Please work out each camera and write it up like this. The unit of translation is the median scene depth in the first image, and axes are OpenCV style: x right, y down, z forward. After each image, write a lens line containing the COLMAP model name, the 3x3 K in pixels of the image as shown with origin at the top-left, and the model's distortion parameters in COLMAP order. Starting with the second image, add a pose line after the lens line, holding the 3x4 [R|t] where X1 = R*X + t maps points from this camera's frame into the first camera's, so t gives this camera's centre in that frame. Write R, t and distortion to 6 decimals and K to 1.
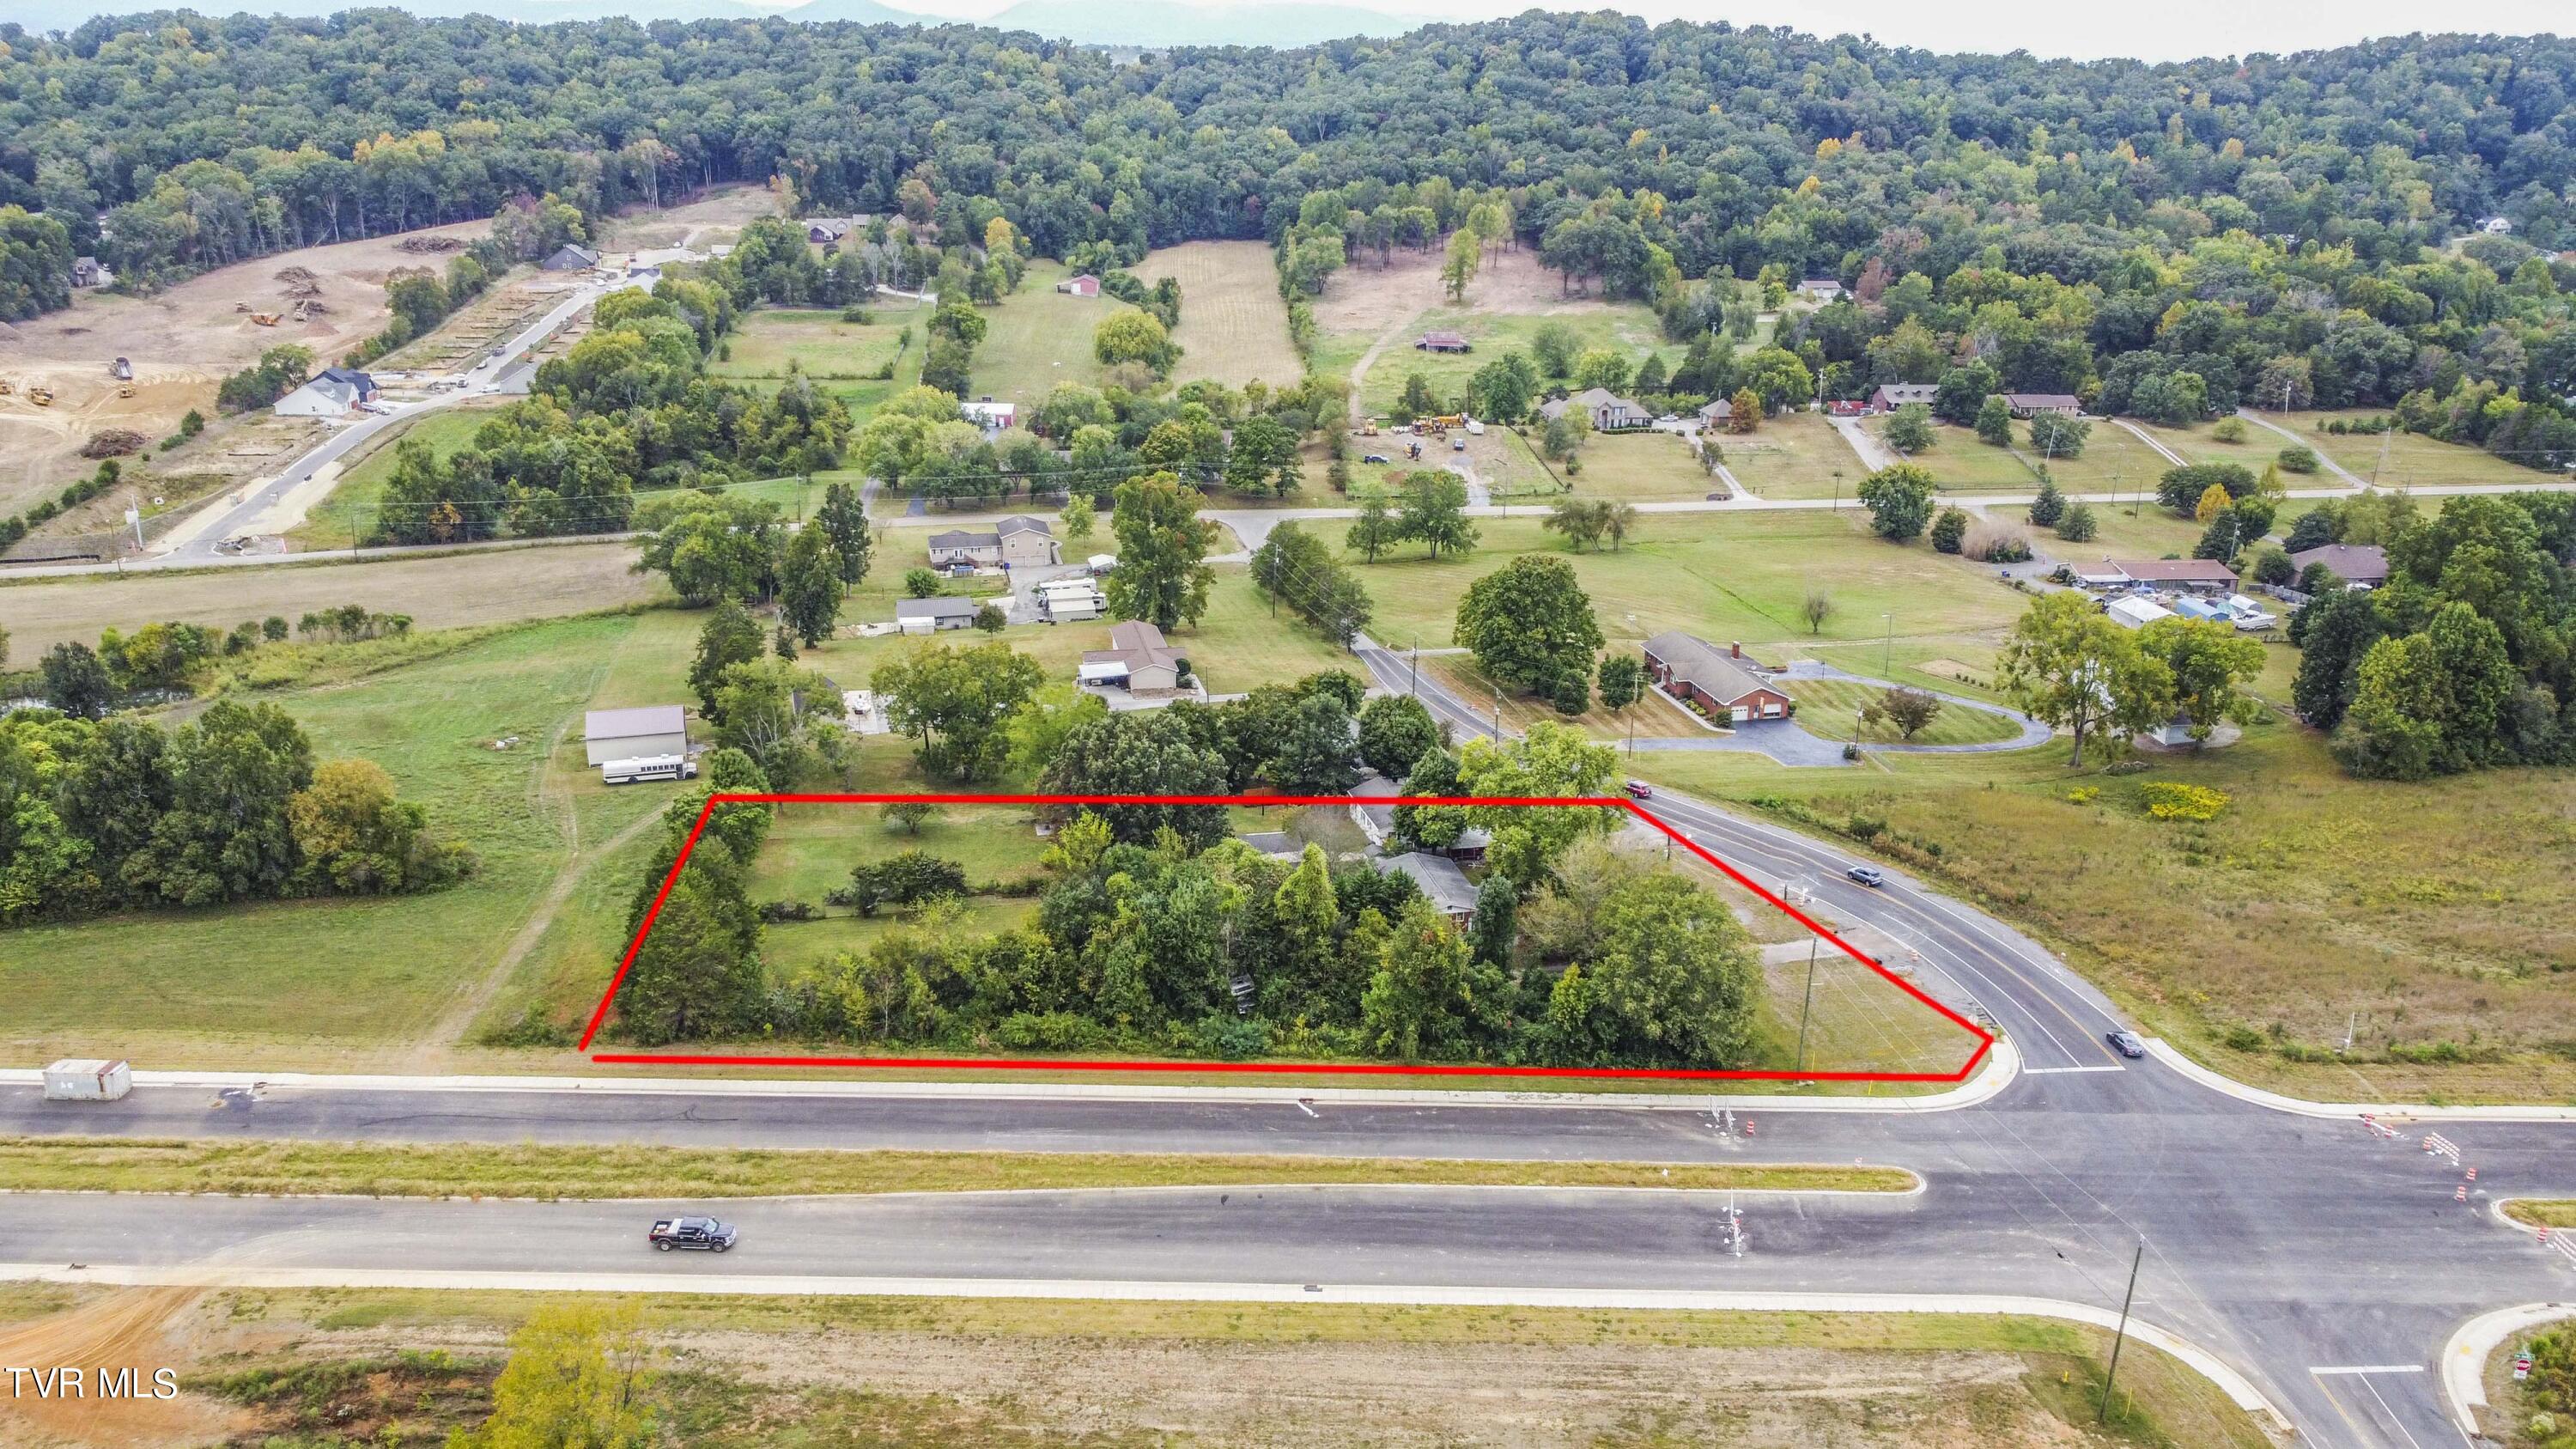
lens RADIAL K [[1949.9, 0, 1282.2], [0, 1949.9, 722.4], [0, 0, 1]] dist [0.004874, -0.011113]
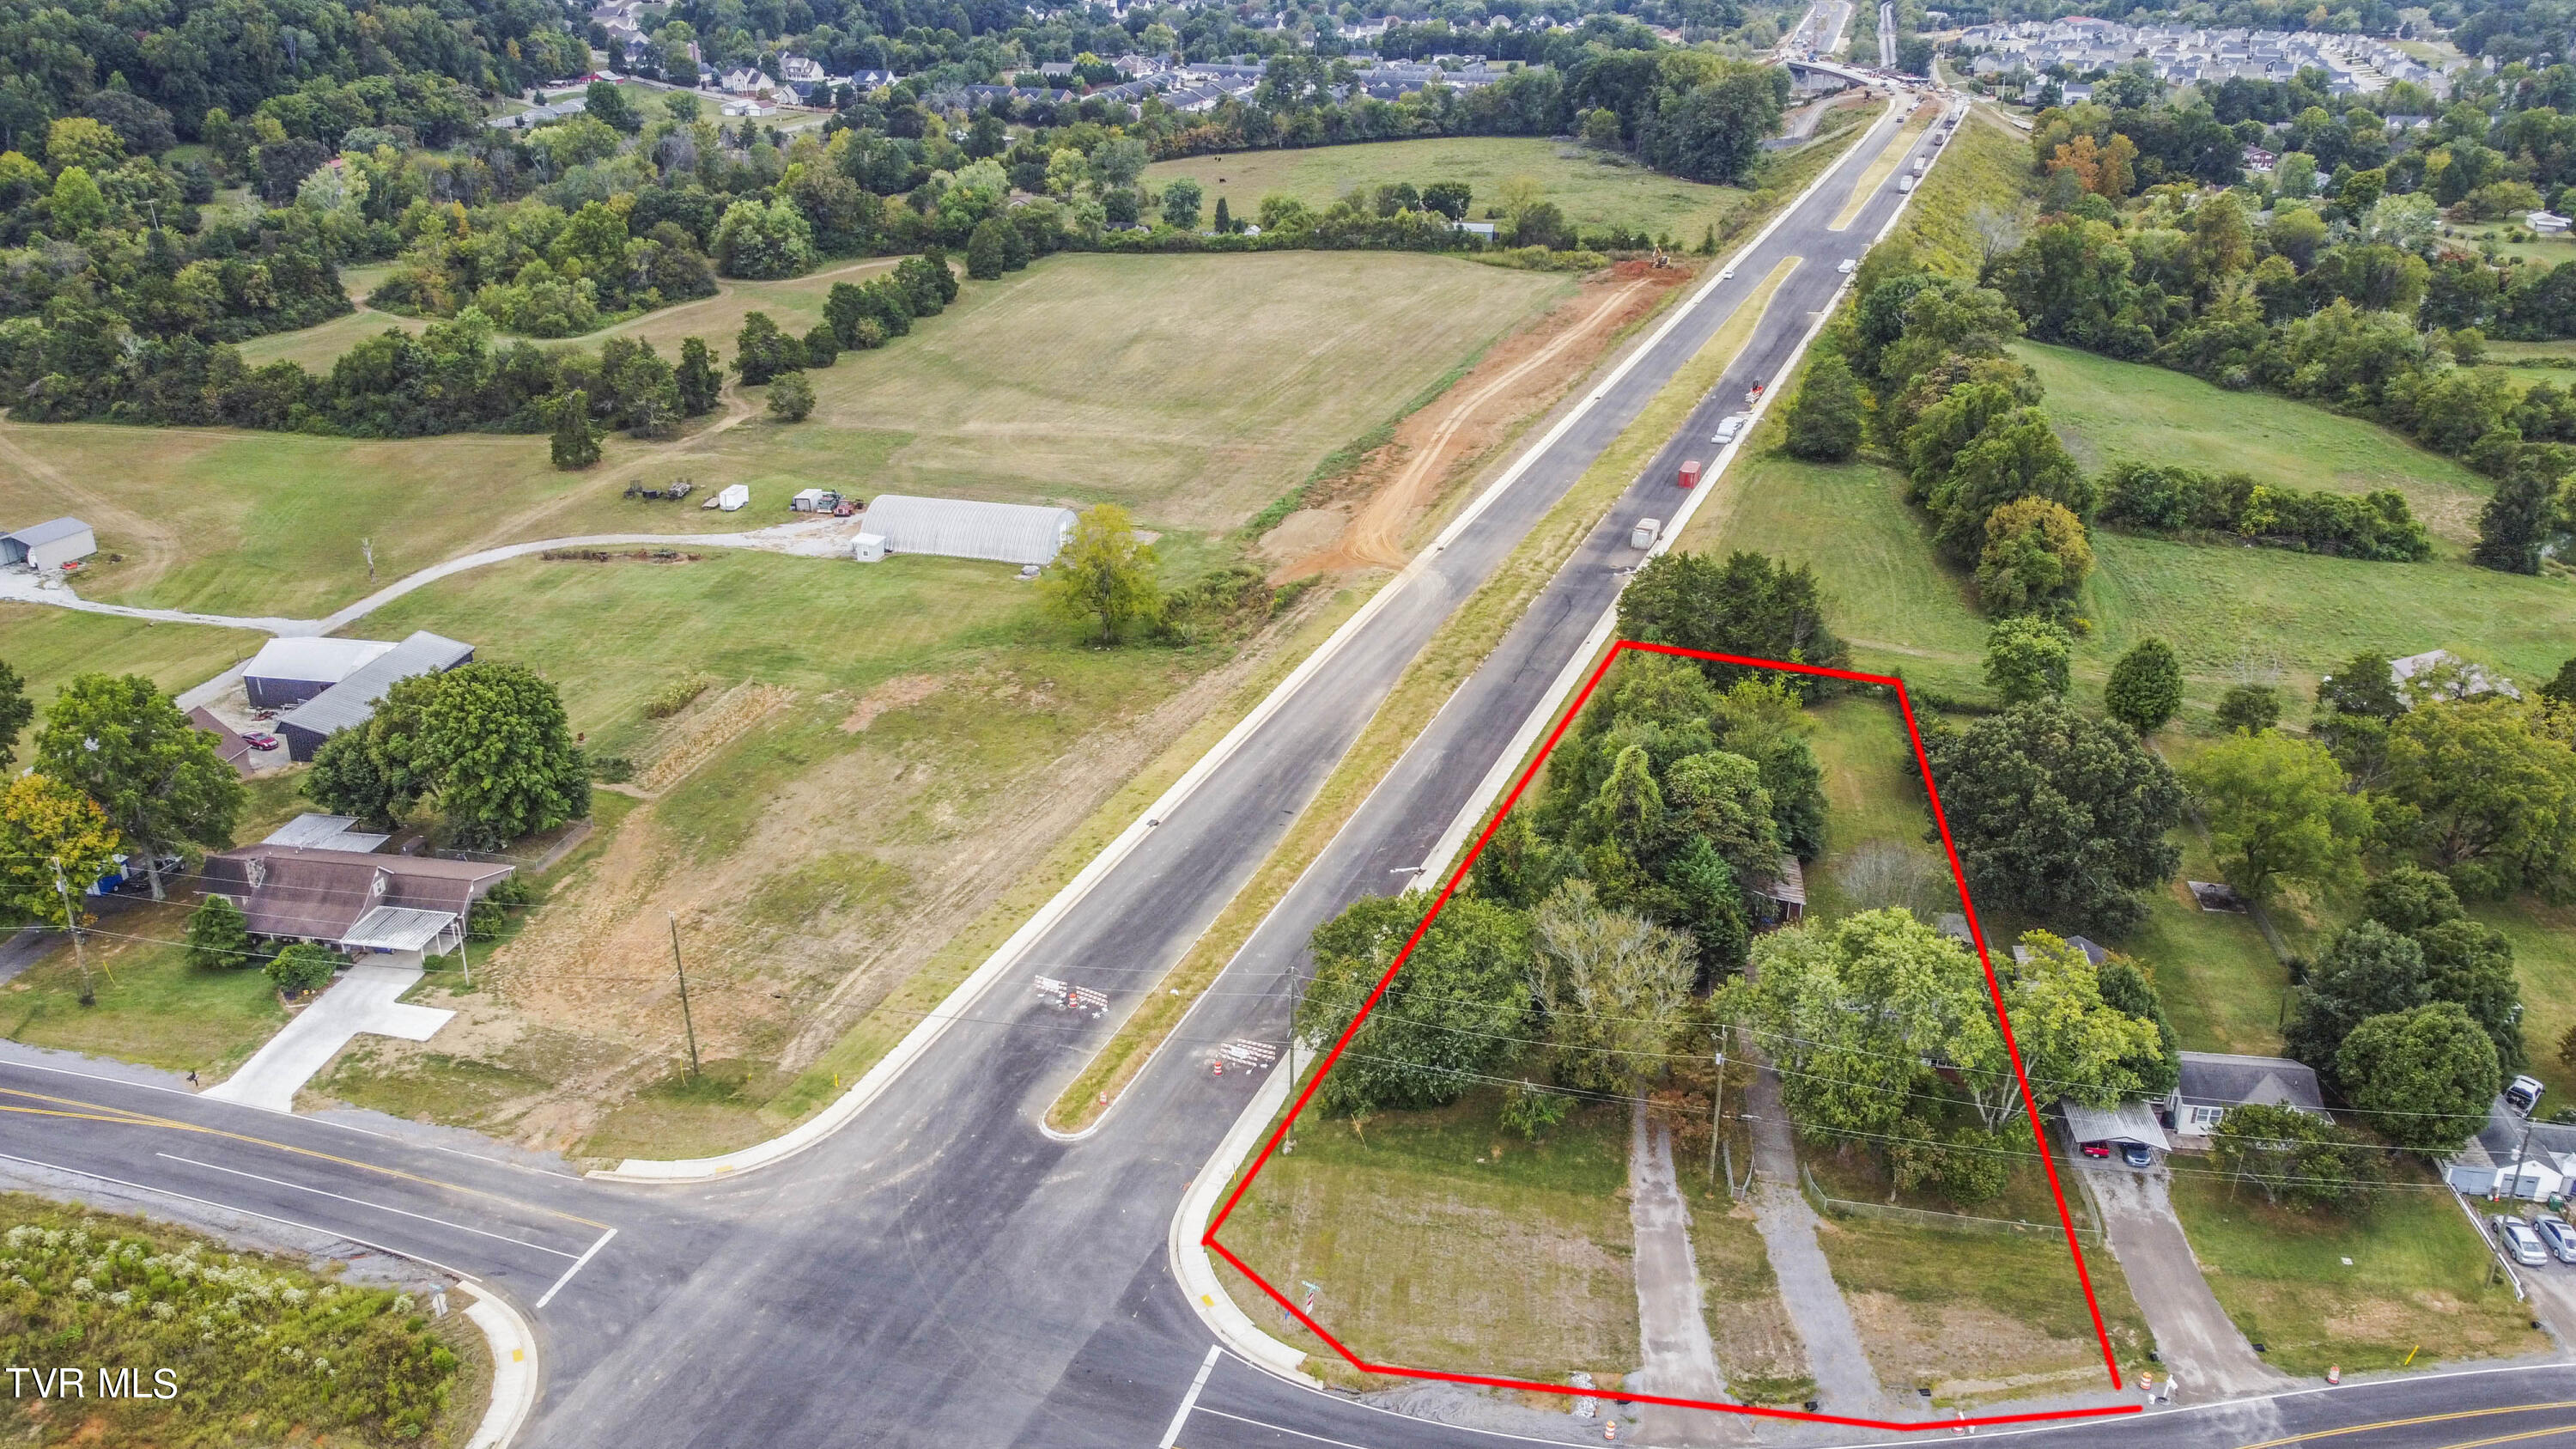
lens RADIAL K [[1949.9, 0, 1282.2], [0, 1949.9, 722.4], [0, 0, 1]] dist [0.004874, -0.011113]
pose [[-0.362686, 0.359944, -0.859593, 1.098581], [-0.315777, 0.820362, 0.476751, -0.423436], [0.876780, 0.444350, -0.183872, 1.295398]]
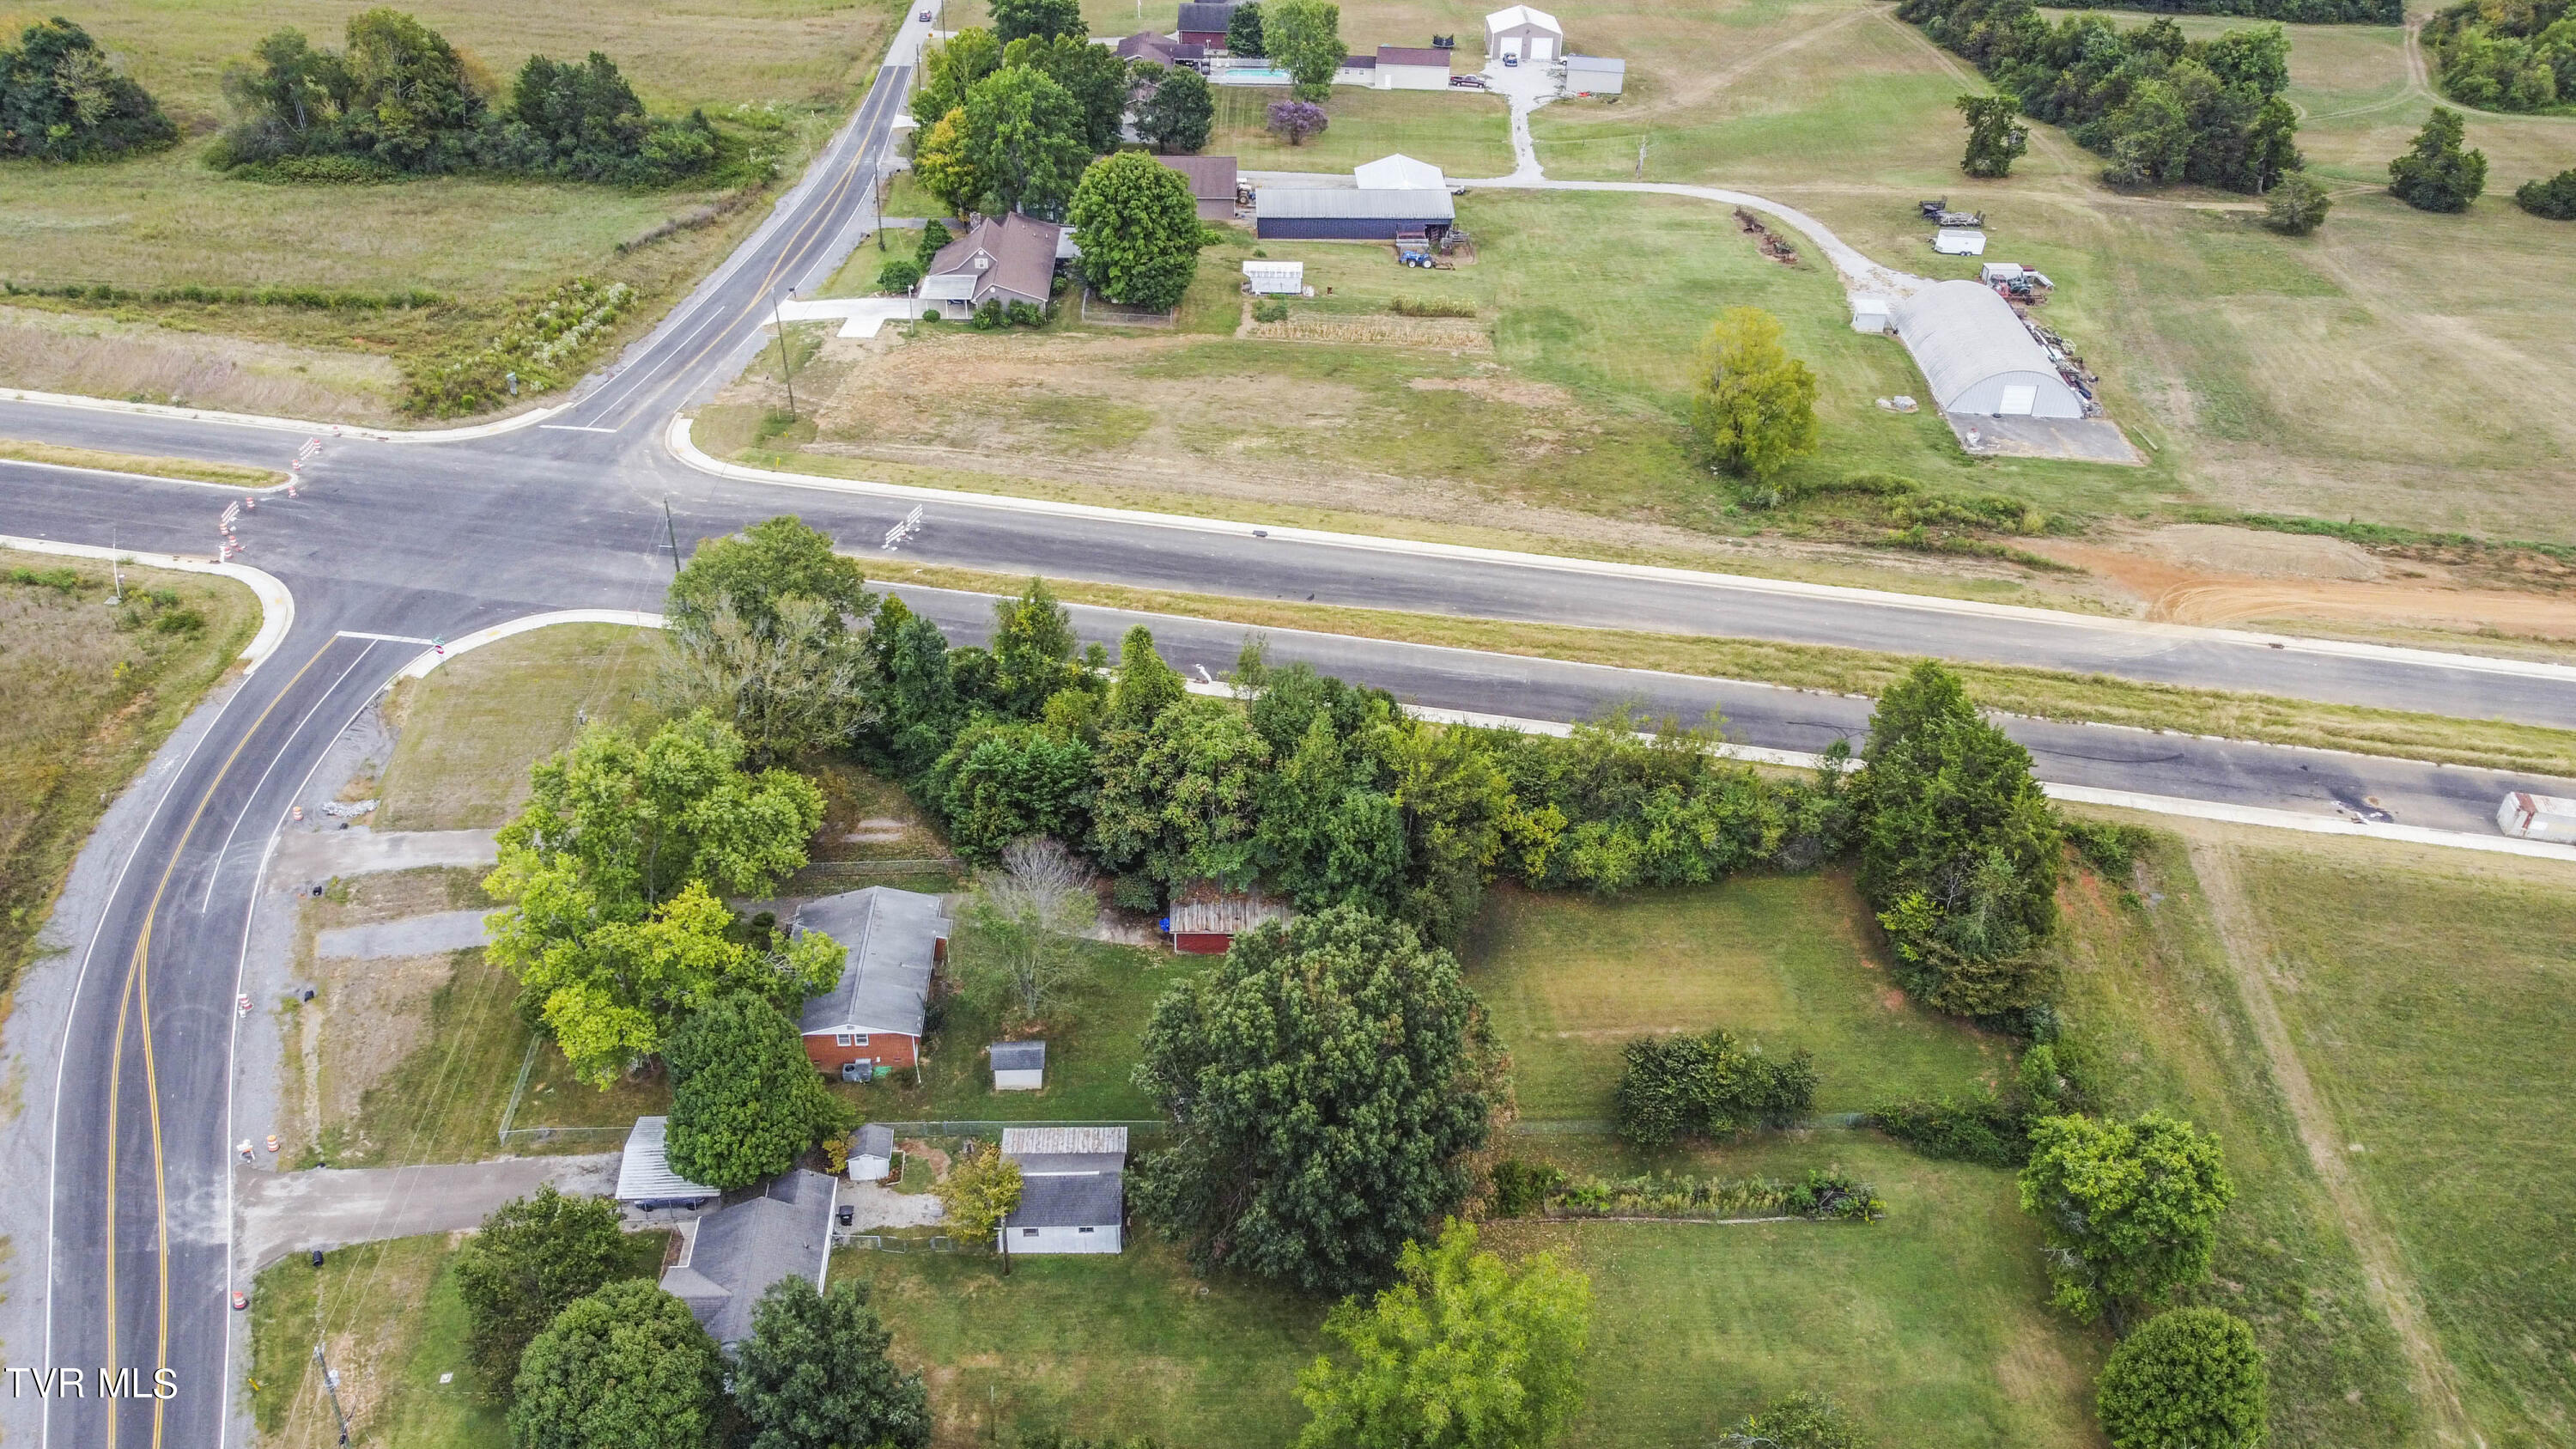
lens RADIAL K [[1960.4, 0, 1280.2], [0, 1960.4, 723.2], [0, 0, 1]] dist [0.007205, -0.002464]
pose [[-0.983422, -0.123766, 0.132528, -0.185794], [0.029118, 0.613589, 0.789089, -0.662663], [-0.178980, 0.779866, -0.599812, 1.886714]]
